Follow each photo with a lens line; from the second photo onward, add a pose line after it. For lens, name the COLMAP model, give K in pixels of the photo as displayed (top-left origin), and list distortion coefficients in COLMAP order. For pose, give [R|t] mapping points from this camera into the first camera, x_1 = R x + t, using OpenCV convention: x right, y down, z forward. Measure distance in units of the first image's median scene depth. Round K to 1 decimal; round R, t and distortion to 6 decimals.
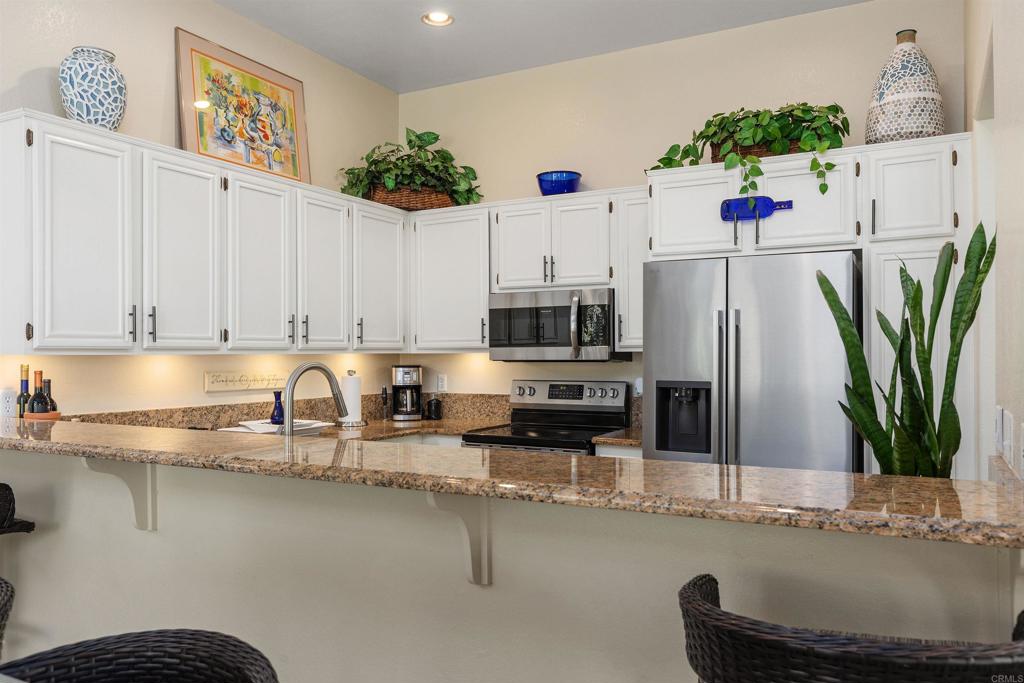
lens RADIAL K [[780.6, 0, 511.6], [0, 780.6, 346.4], [0, 0, 1]] dist [0.004502, 0.007074]
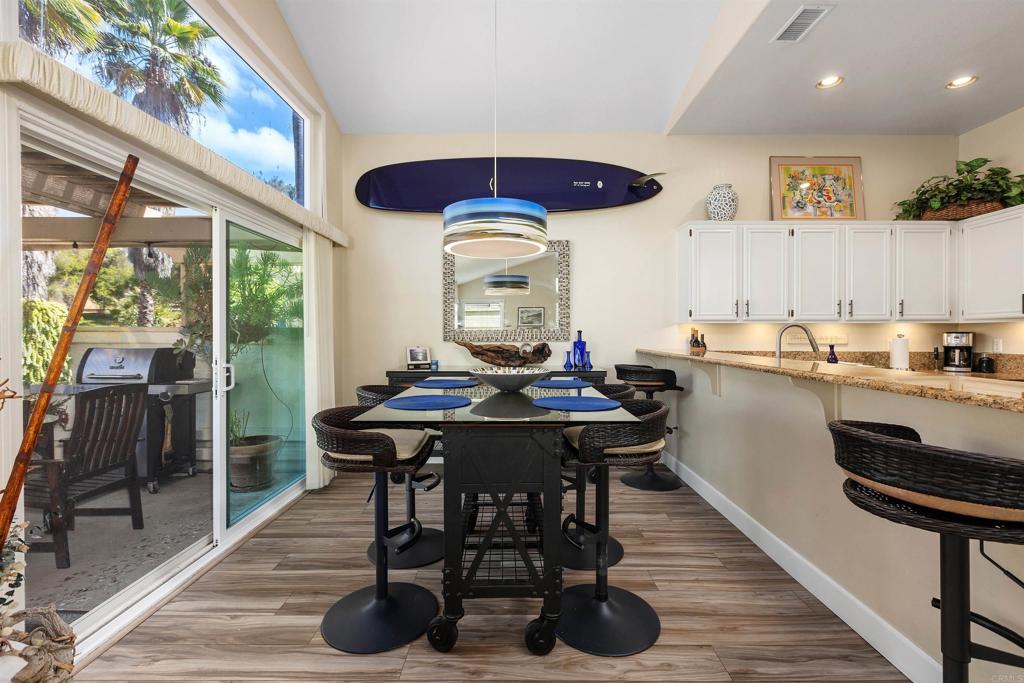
lens RADIAL K [[454.6, 0, 513.0], [0, 454.6, 334.5], [0, 0, 1]] dist [0.003443, 0.000245]
pose [[0.453775, 0.011618, -0.891041, 0.260584], [0.004572, 0.999871, 0.015365, 0.014655], [0.891105, -0.011046, 0.453664, -0.083454]]
